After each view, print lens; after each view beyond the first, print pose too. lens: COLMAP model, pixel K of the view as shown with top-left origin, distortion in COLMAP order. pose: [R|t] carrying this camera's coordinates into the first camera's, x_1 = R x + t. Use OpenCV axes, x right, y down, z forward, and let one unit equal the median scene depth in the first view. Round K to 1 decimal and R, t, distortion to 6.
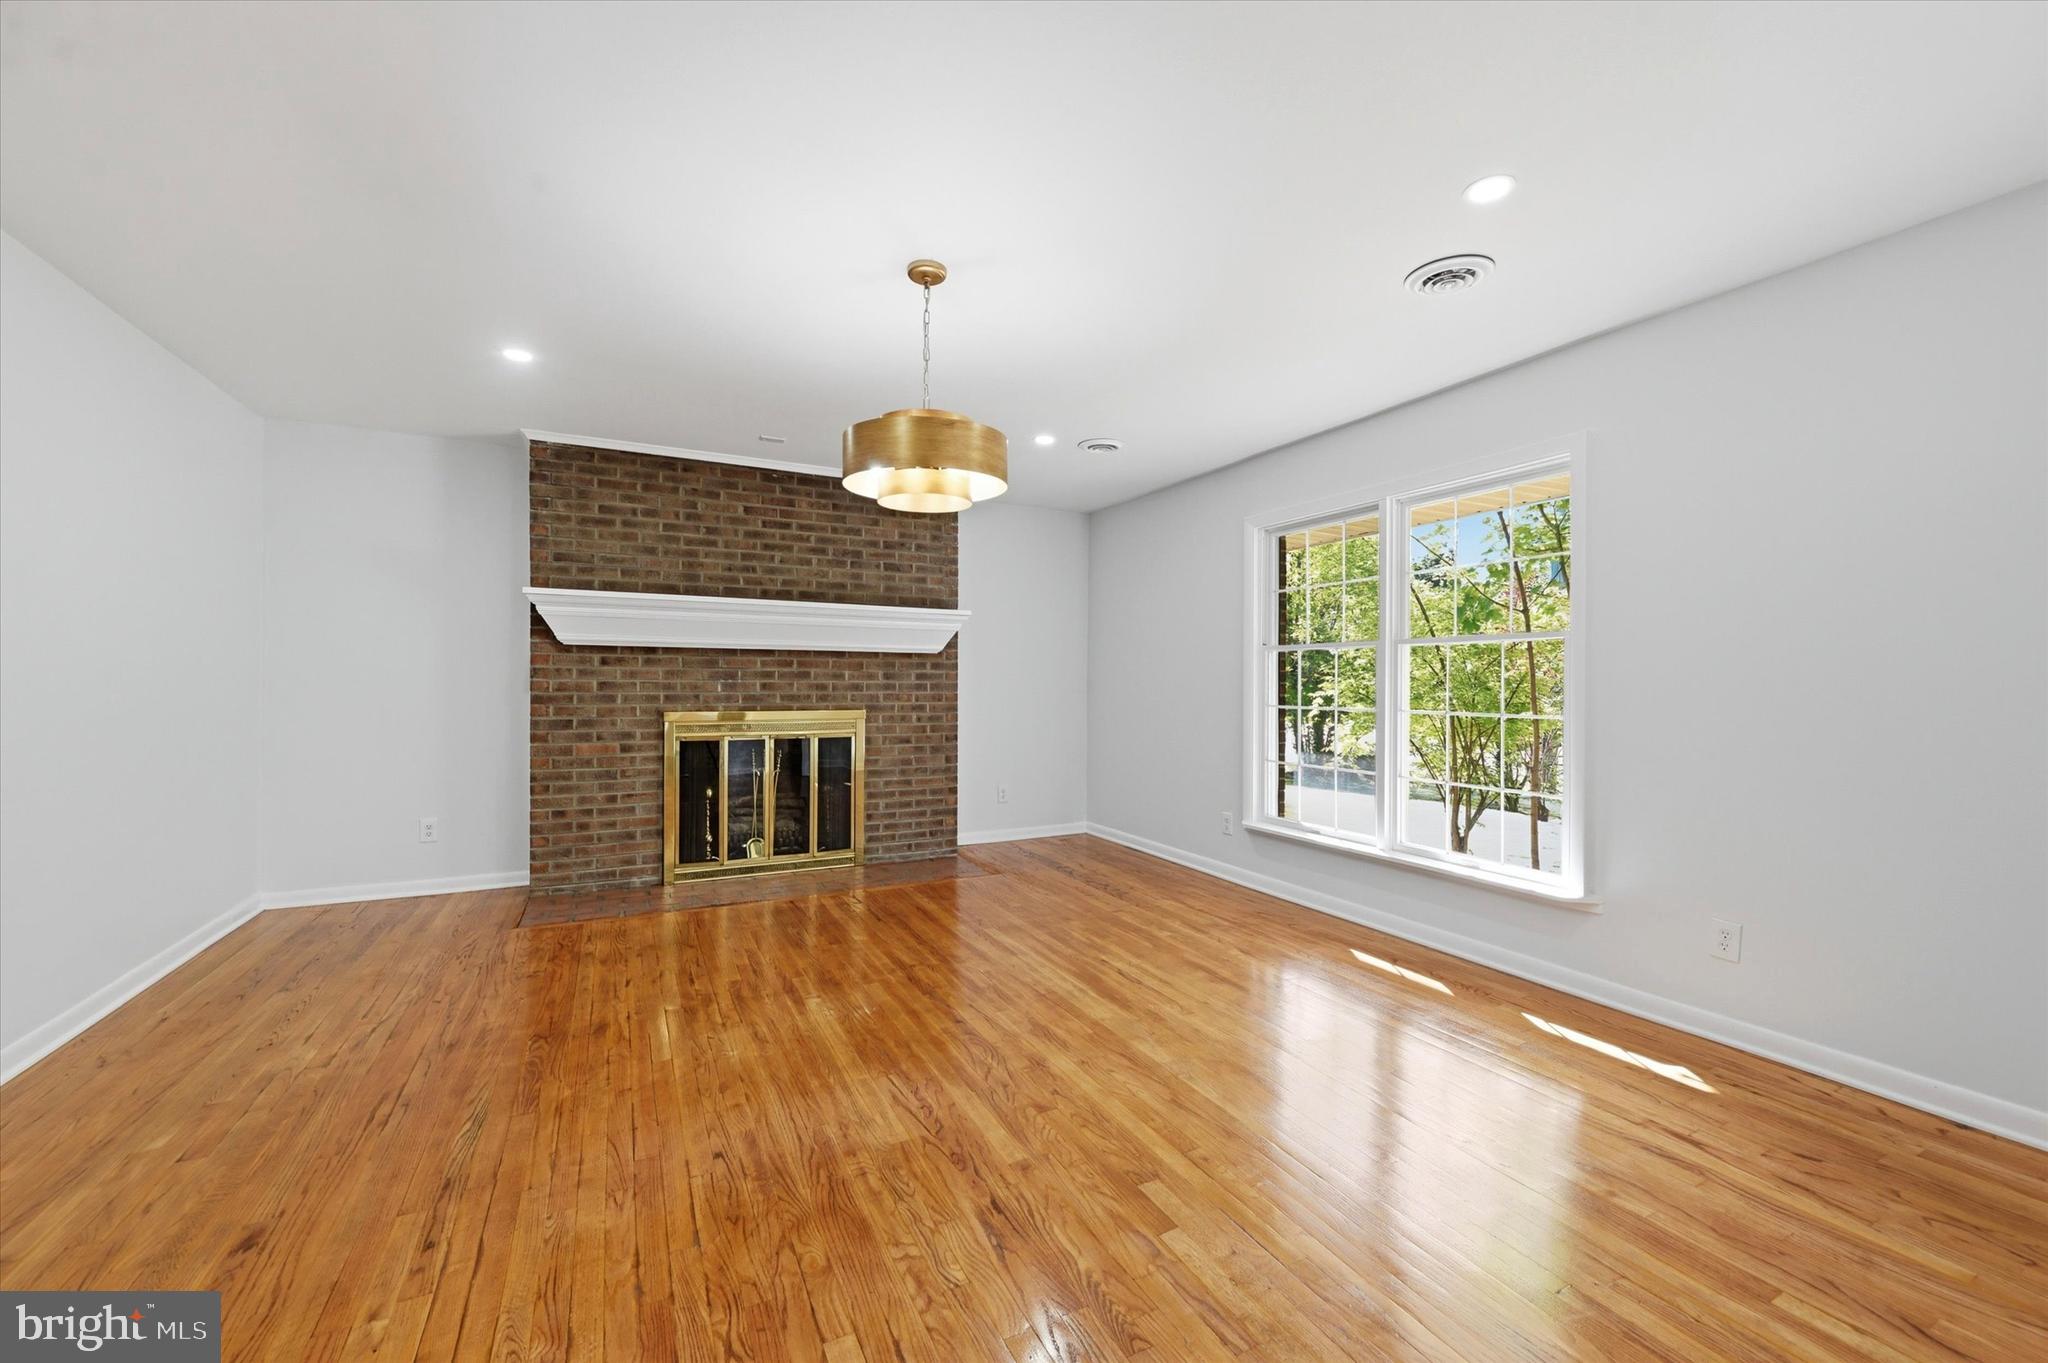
lens RADIAL K [[801.6, 0, 1025.1], [0, 801.6, 674.1], [0, 0, 1]] dist [-0.003473, 0.000007]
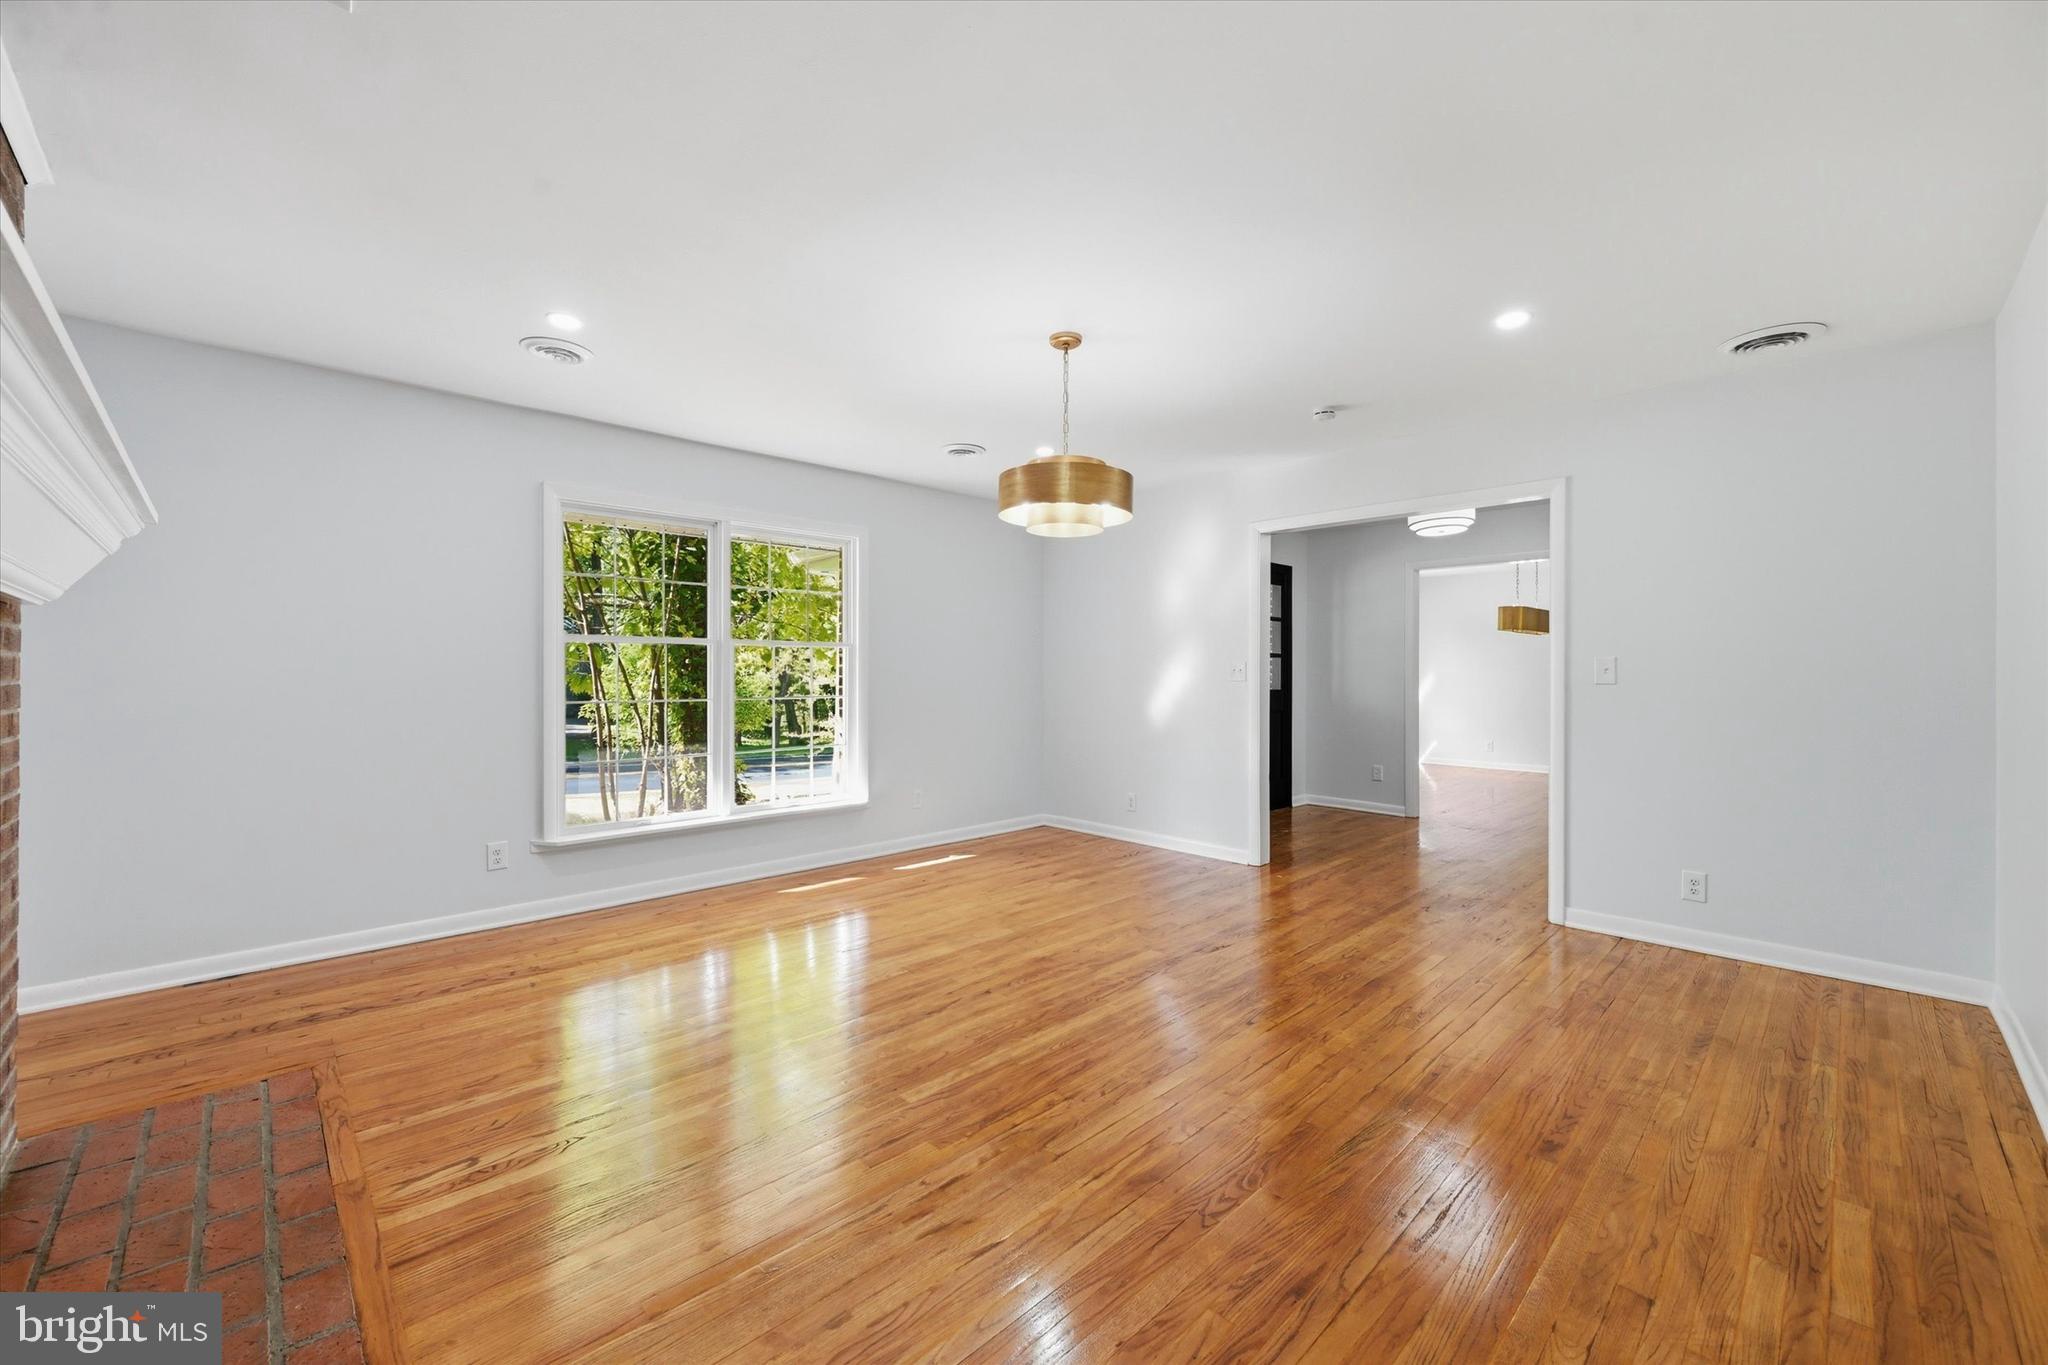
lens RADIAL K [[801.6, 0, 1025.1], [0, 801.6, 675.1], [0, 0, 1]] dist [-0.003473, 0.000007]
pose [[-0.289309, -0.008055, 0.957202, -1.178959], [-0.010369, 0.999932, 0.005281, -0.003866], [-0.957179, -0.008398, -0.289373, 1.316571]]
